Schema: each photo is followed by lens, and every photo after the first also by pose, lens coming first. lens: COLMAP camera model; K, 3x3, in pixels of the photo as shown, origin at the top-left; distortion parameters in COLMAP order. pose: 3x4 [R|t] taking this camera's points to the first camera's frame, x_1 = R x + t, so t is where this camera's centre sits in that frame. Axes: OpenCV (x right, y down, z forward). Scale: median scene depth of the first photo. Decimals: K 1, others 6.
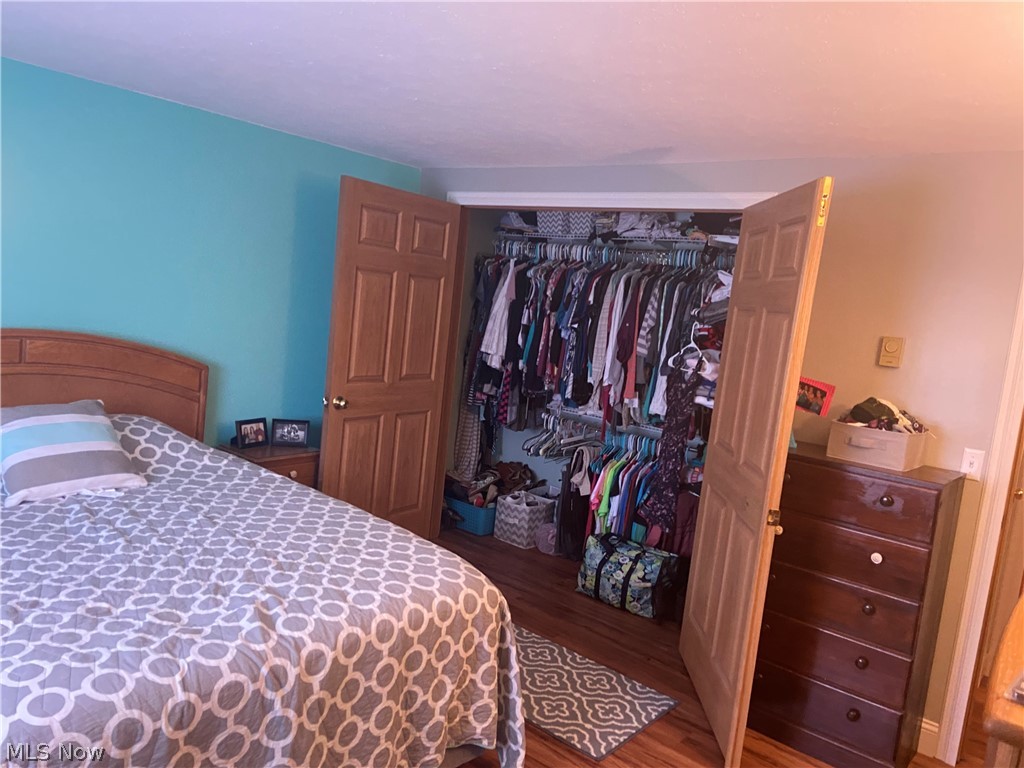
lens RADIAL K [[767.8, 0, 511.6], [0, 767.8, 384.7], [0, 0, 1]] dist [0.099869, -0.126457]
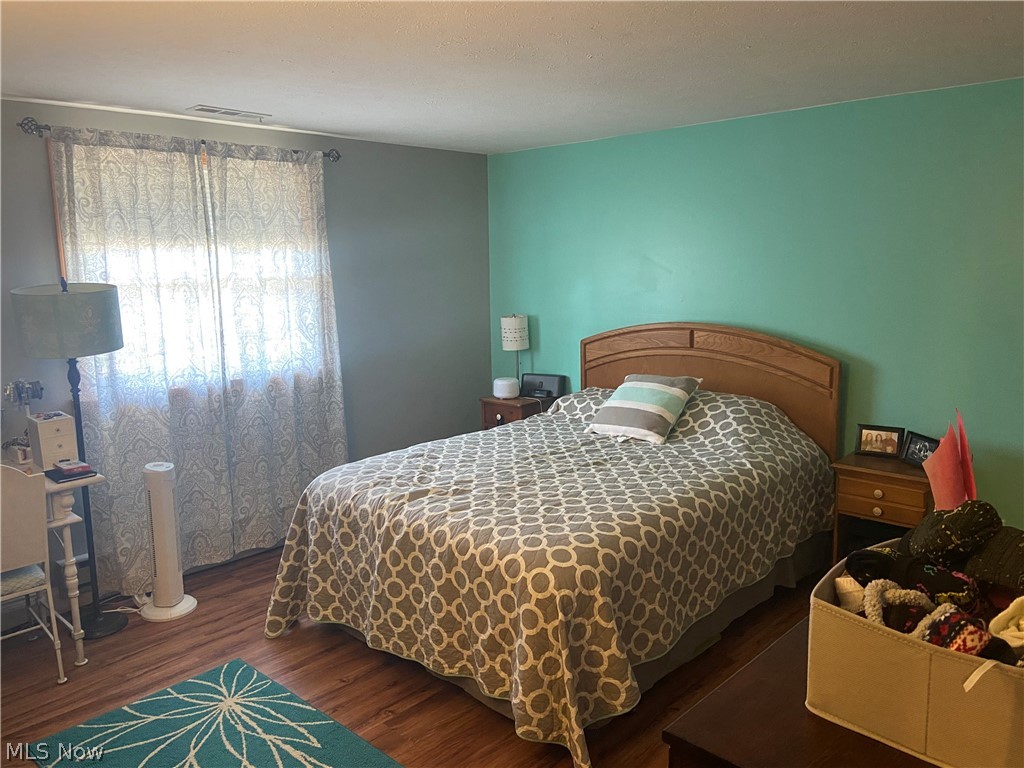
lens RADIAL K [[767.8, 0, 511.9], [0, 767.8, 386.1], [0, 0, 1]] dist [0.099869, -0.126457]
pose [[-0.091417, 0.063141, -0.993809, 0.854210], [-0.105333, 0.991776, 0.072701, -0.030740], [0.990226, 0.111327, -0.084015, 0.943515]]
